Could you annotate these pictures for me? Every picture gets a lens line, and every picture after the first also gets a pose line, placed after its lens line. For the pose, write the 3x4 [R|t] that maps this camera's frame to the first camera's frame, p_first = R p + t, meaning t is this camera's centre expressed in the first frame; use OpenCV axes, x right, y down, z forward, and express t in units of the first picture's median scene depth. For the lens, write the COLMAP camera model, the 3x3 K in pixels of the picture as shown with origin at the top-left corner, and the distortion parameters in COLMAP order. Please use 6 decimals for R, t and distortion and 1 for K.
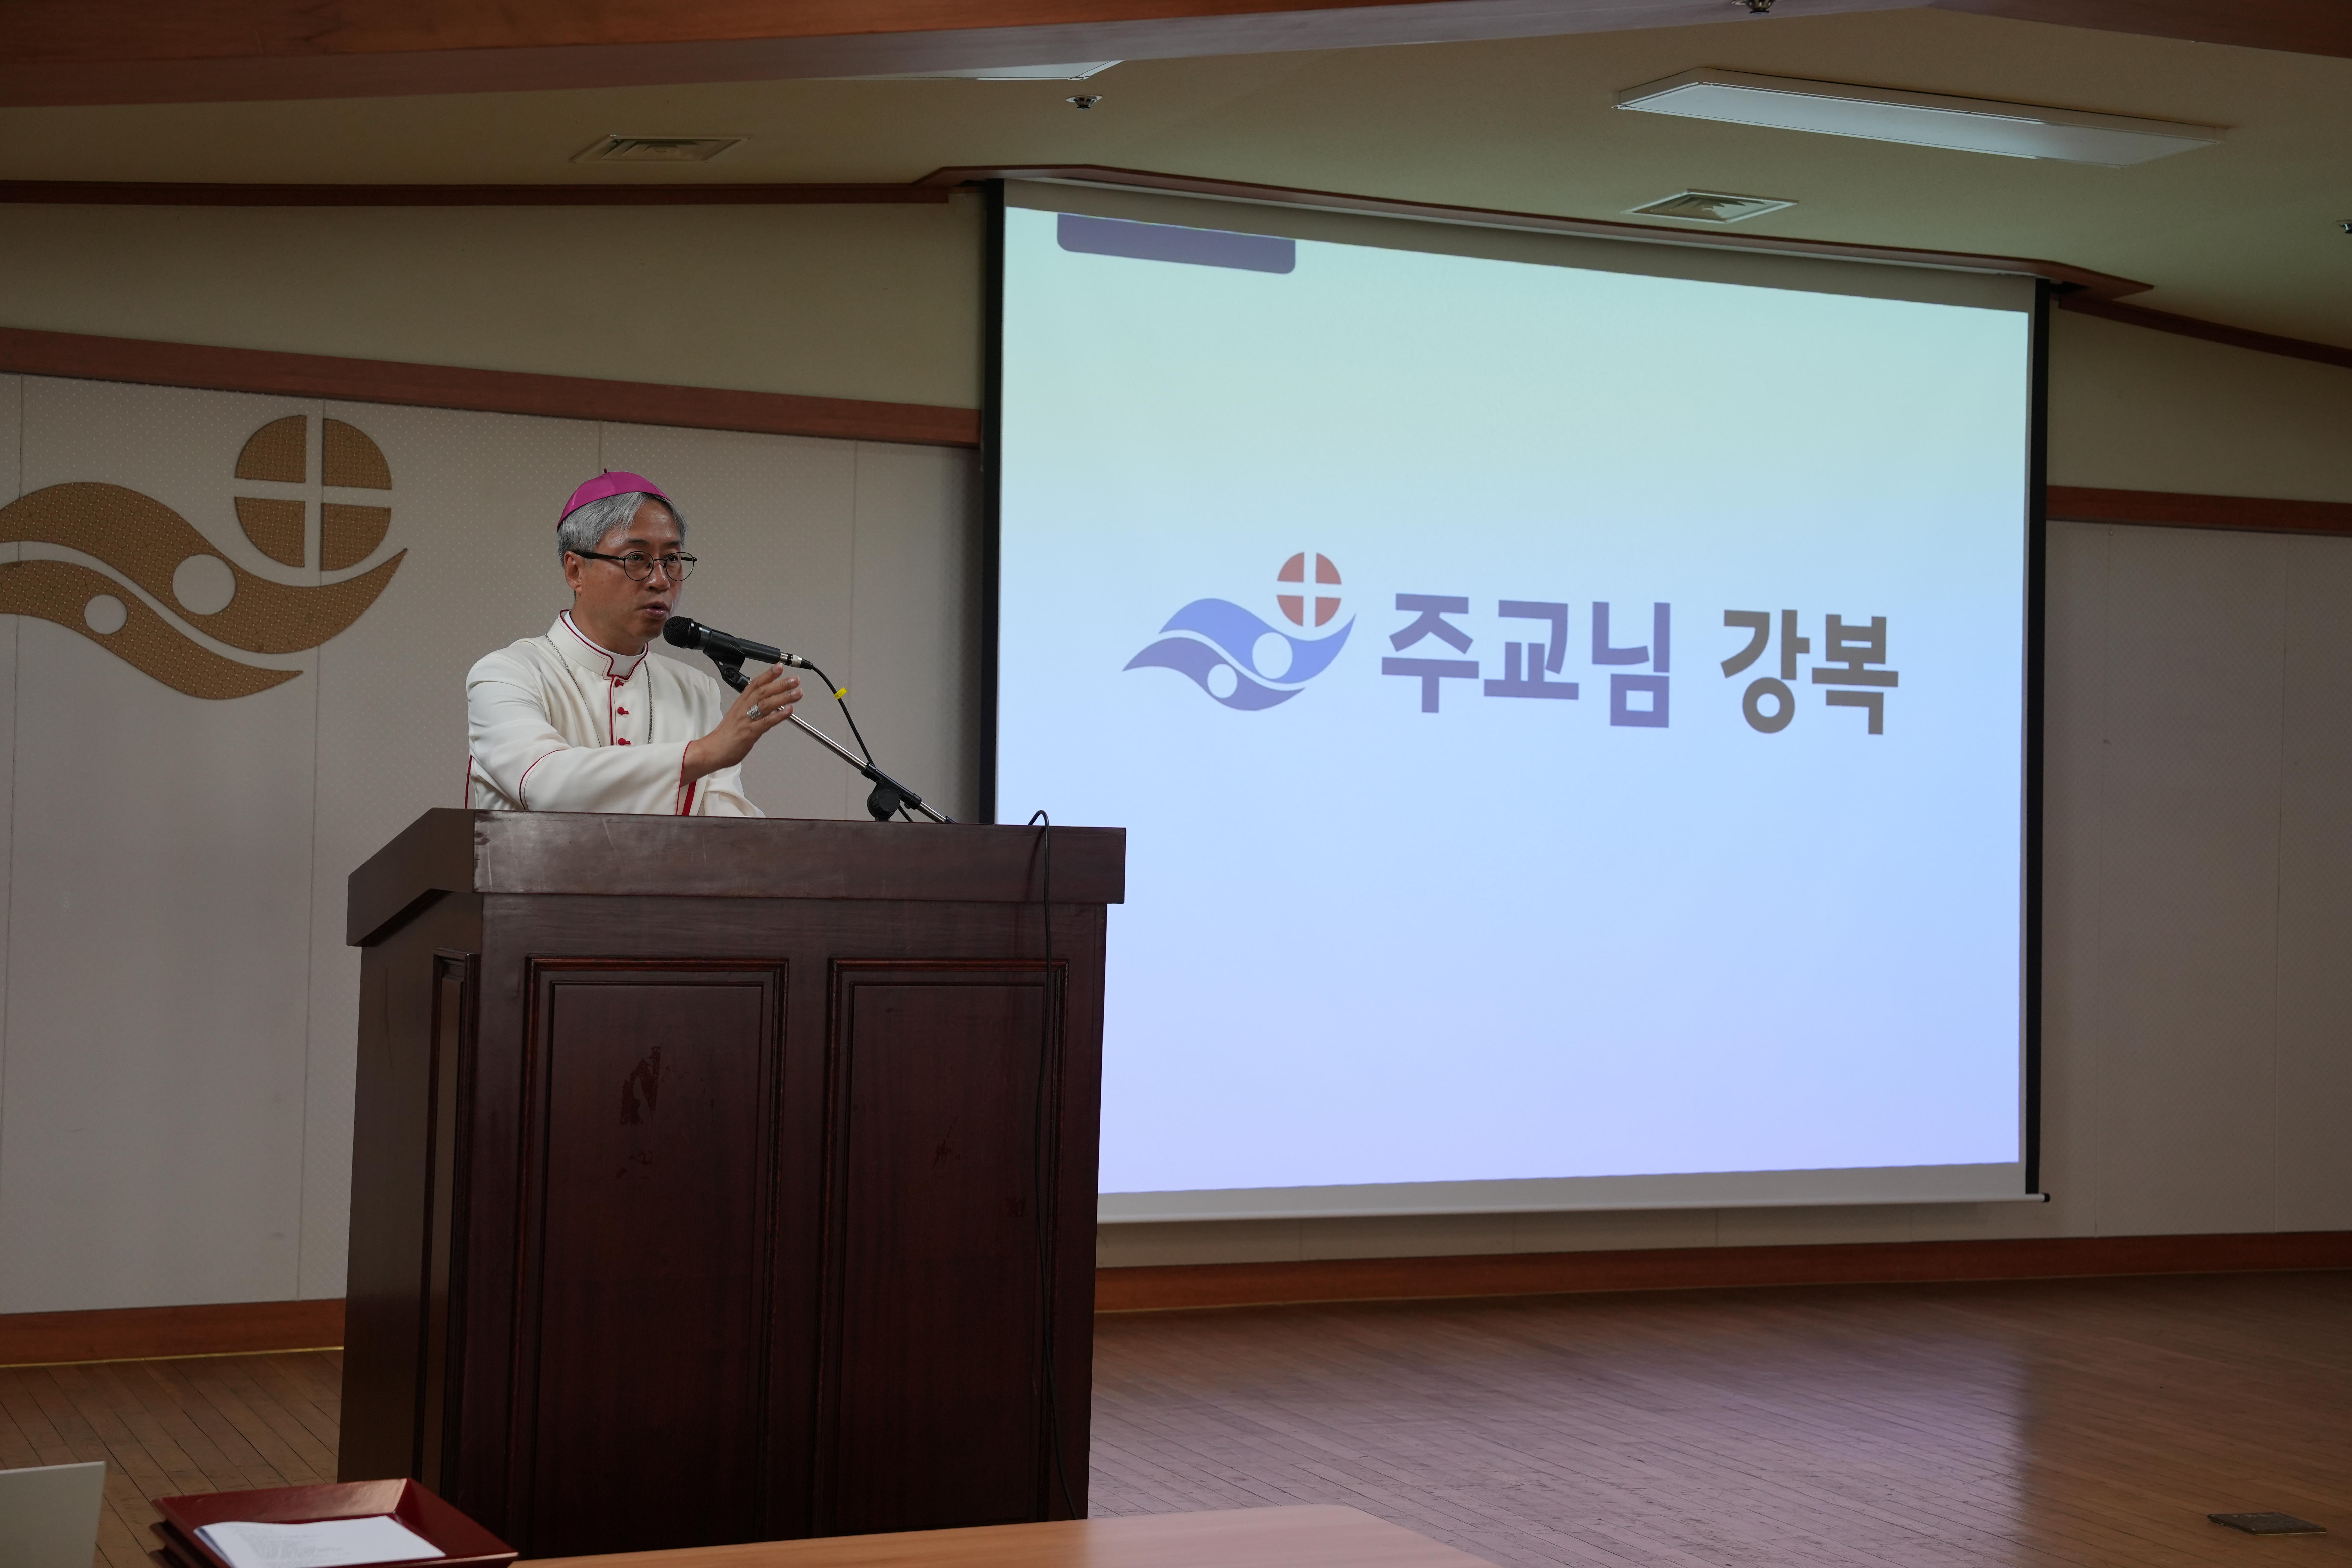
lens RADIAL K [[3516.6, 0, 1176.0], [0, 3516.6, 784.0], [0, 0, 1]] dist [0.202020, 0.150393]
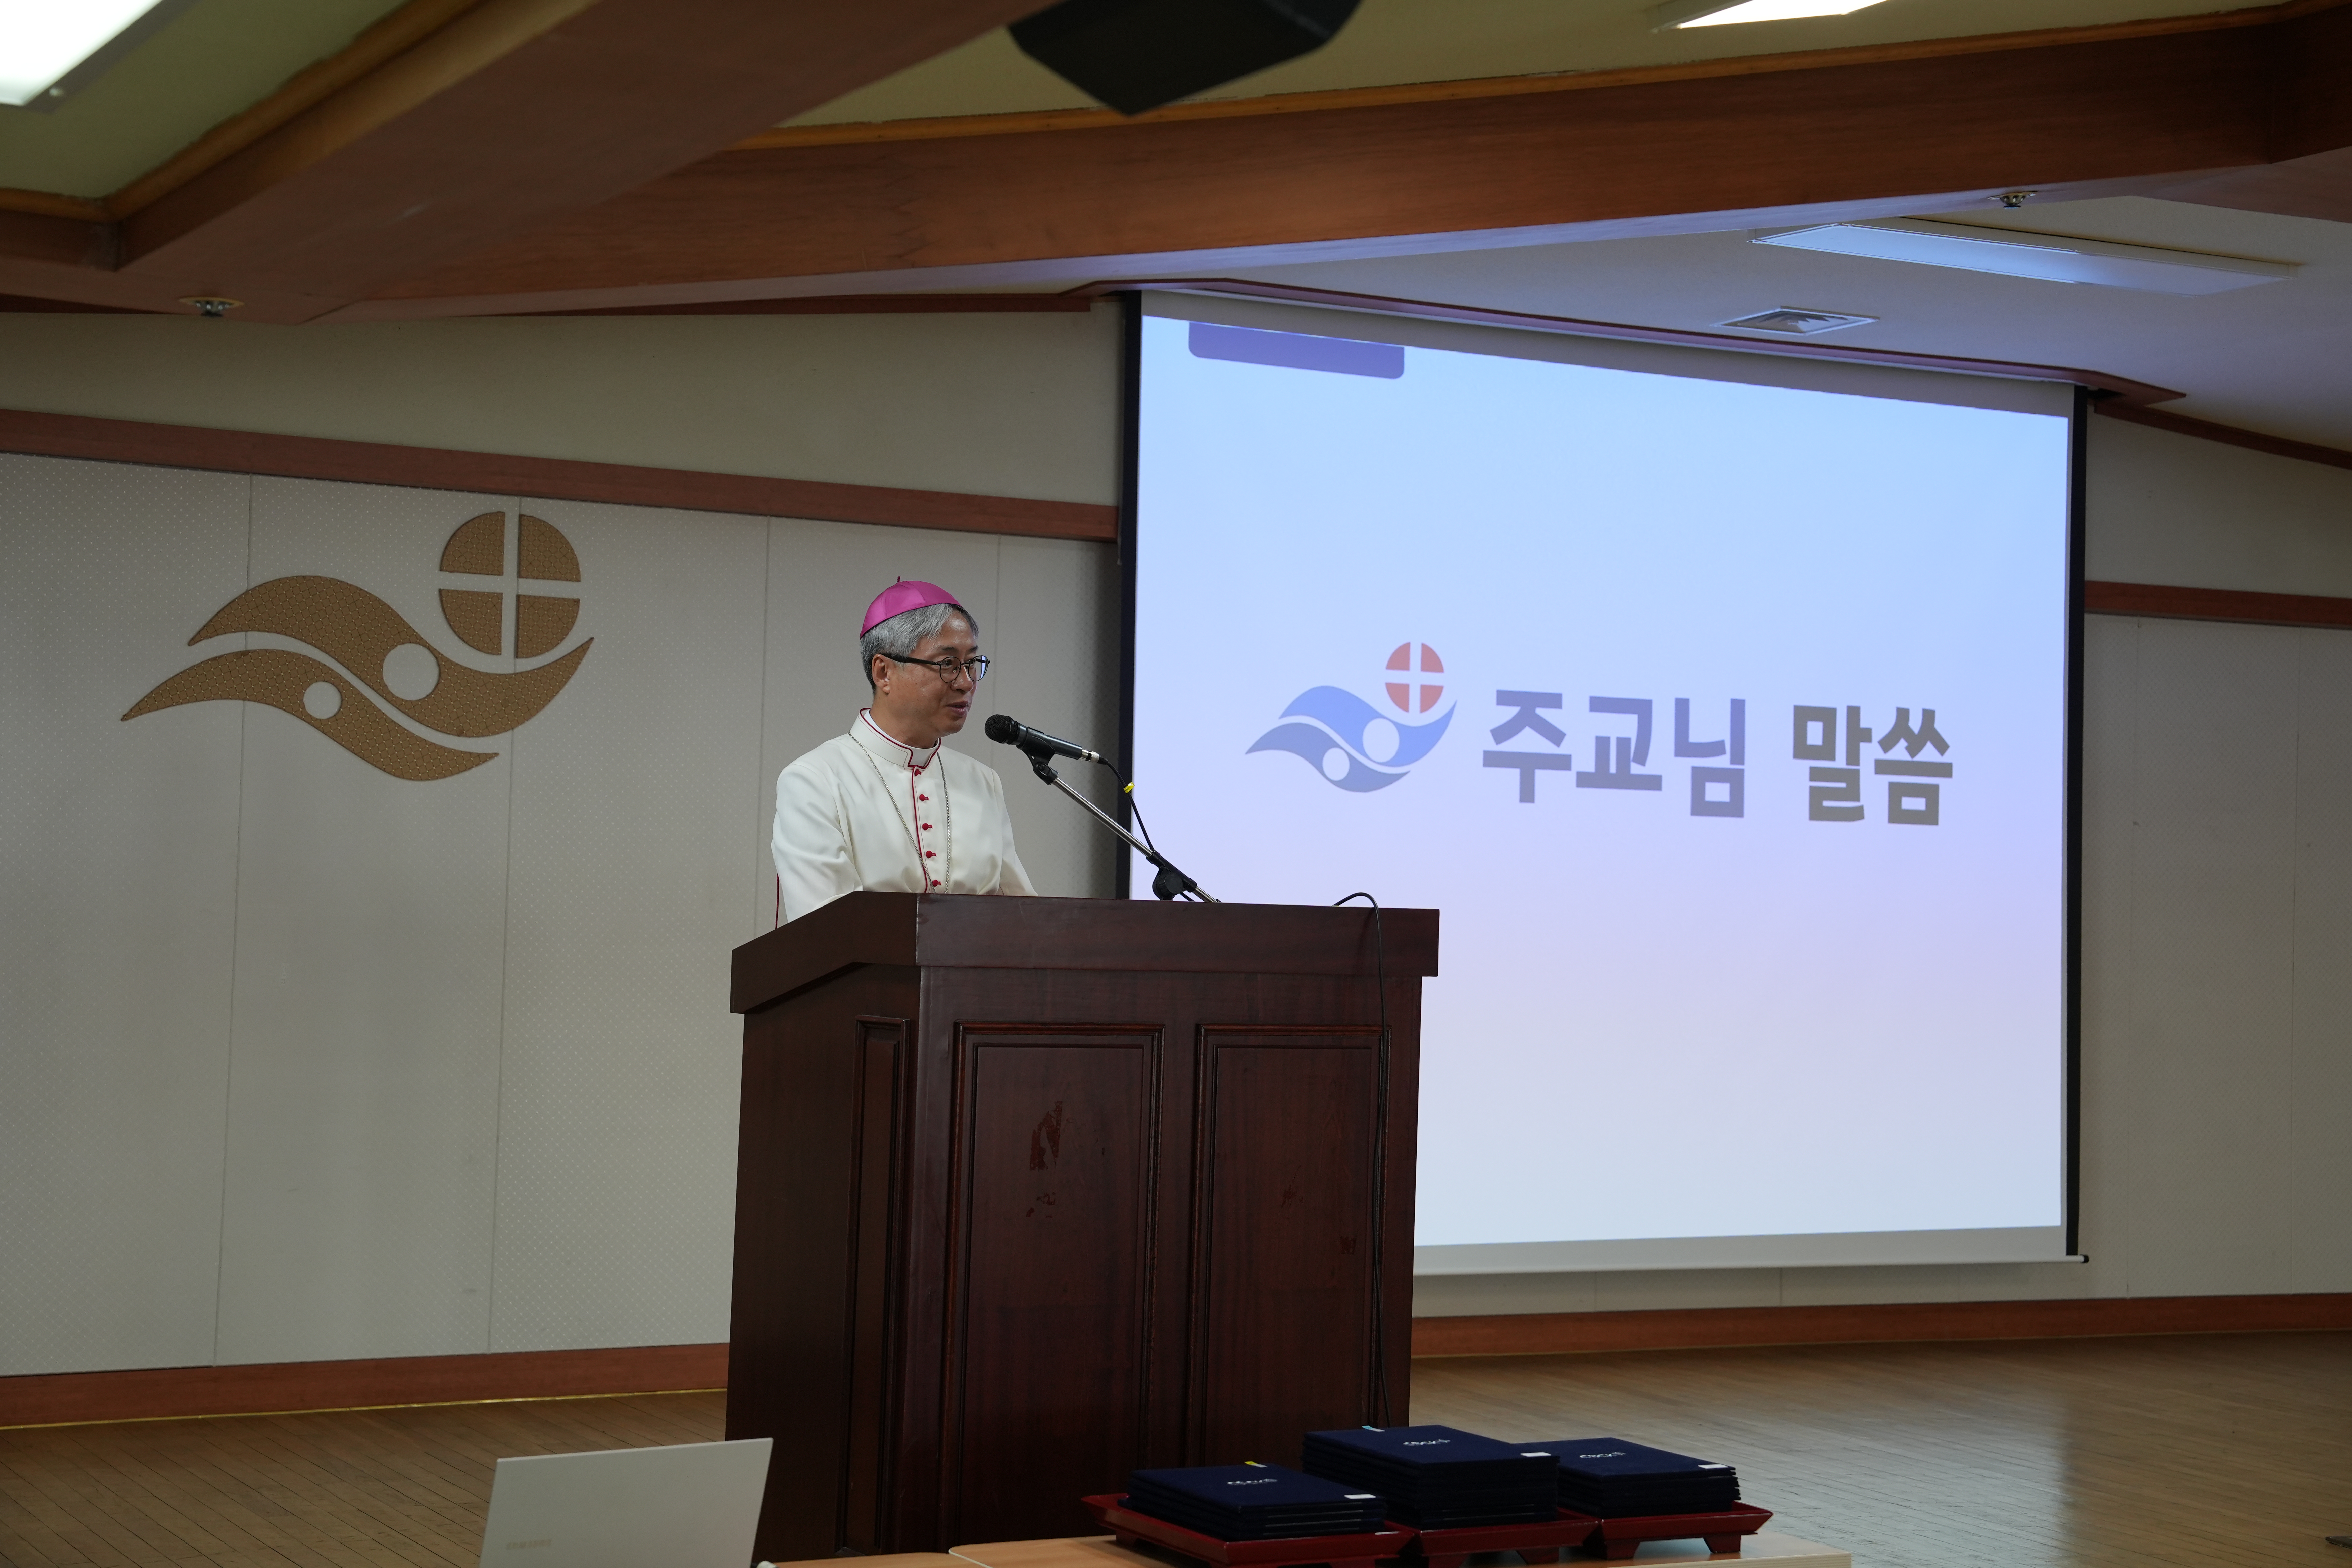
lens RADIAL K [[3802.3, 0, 1176.0], [0, 3802.3, 784.0], [0, 0, 1]] dist [0.287117, -0.032795]
pose [[0.997757, 0.005012, 0.066747, -0.113823], [-0.003964, 0.999867, -0.015817, -0.005233], [-0.066817, 0.015517, 0.997645, -0.137602]]
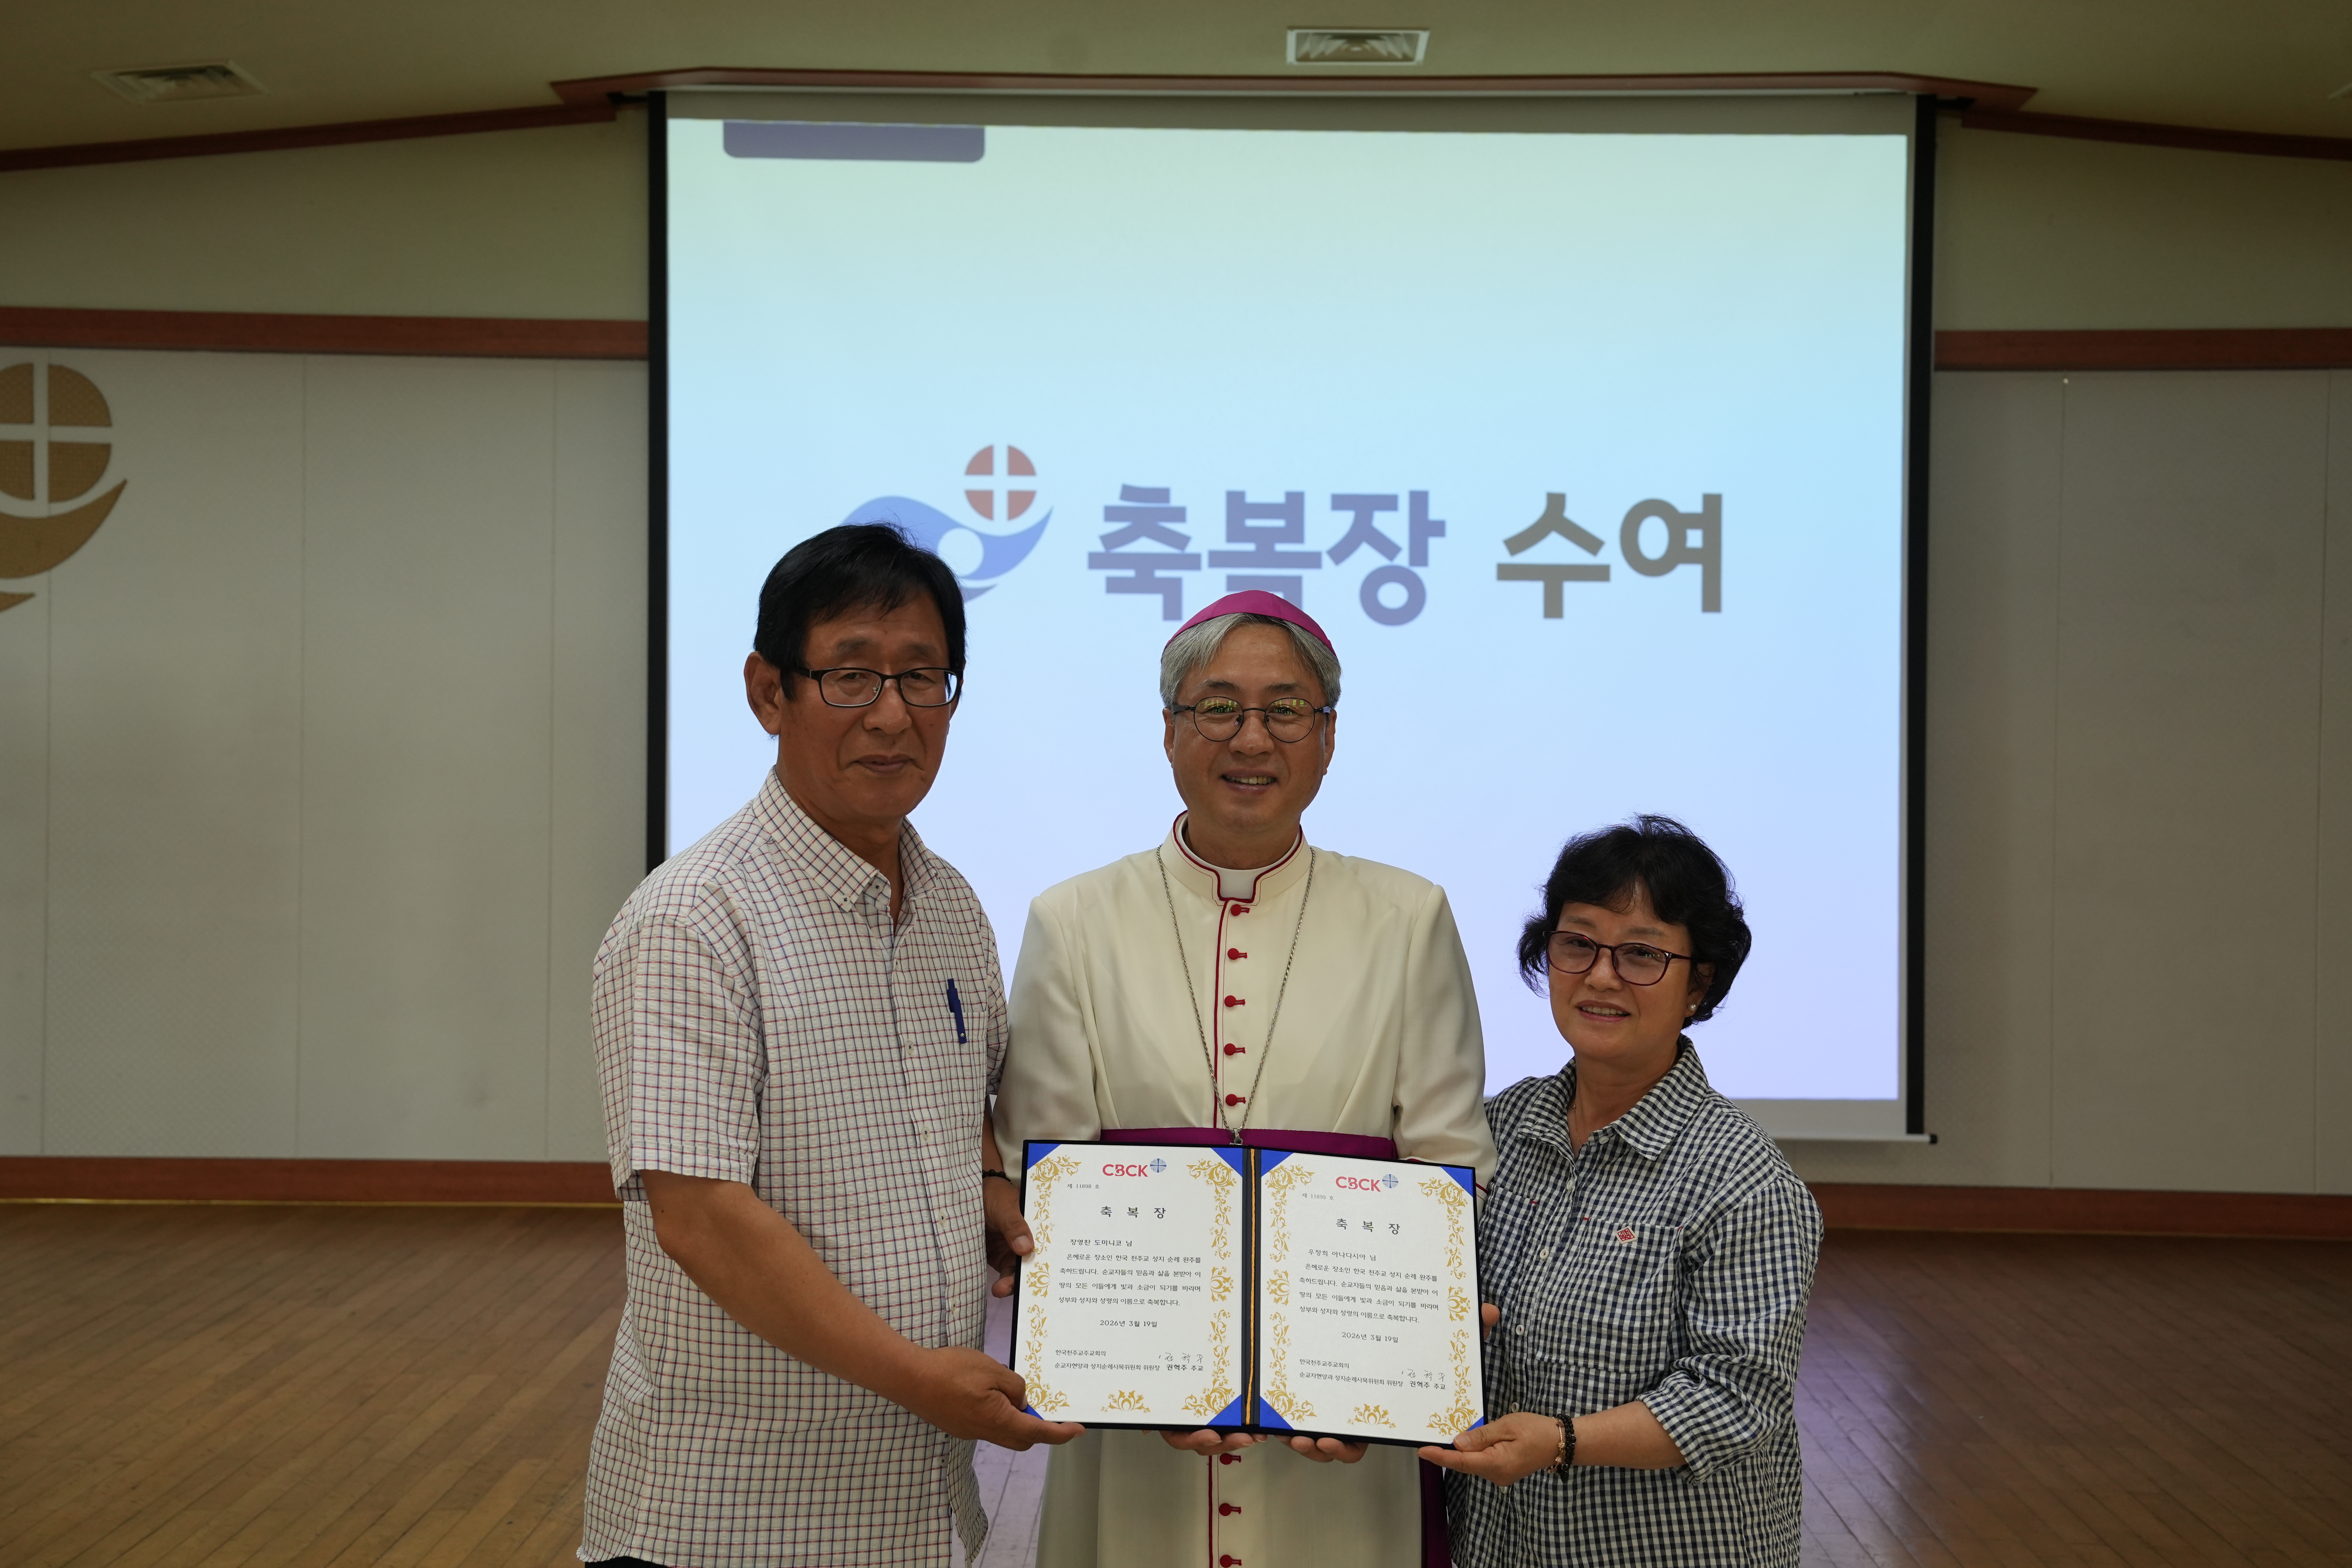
lens RADIAL K [[3114.8, 0, 1176.0], [0, 3114.8, 784.0], [0, 0, 1]] dist [-0.014723, 0.762816]
pose [[0.896444, -0.006180, -0.443113, 0.481039], [0.011129, 0.999901, 0.008569, 0.022031], [0.443017, -0.012613, 0.896425, 0.258208]]
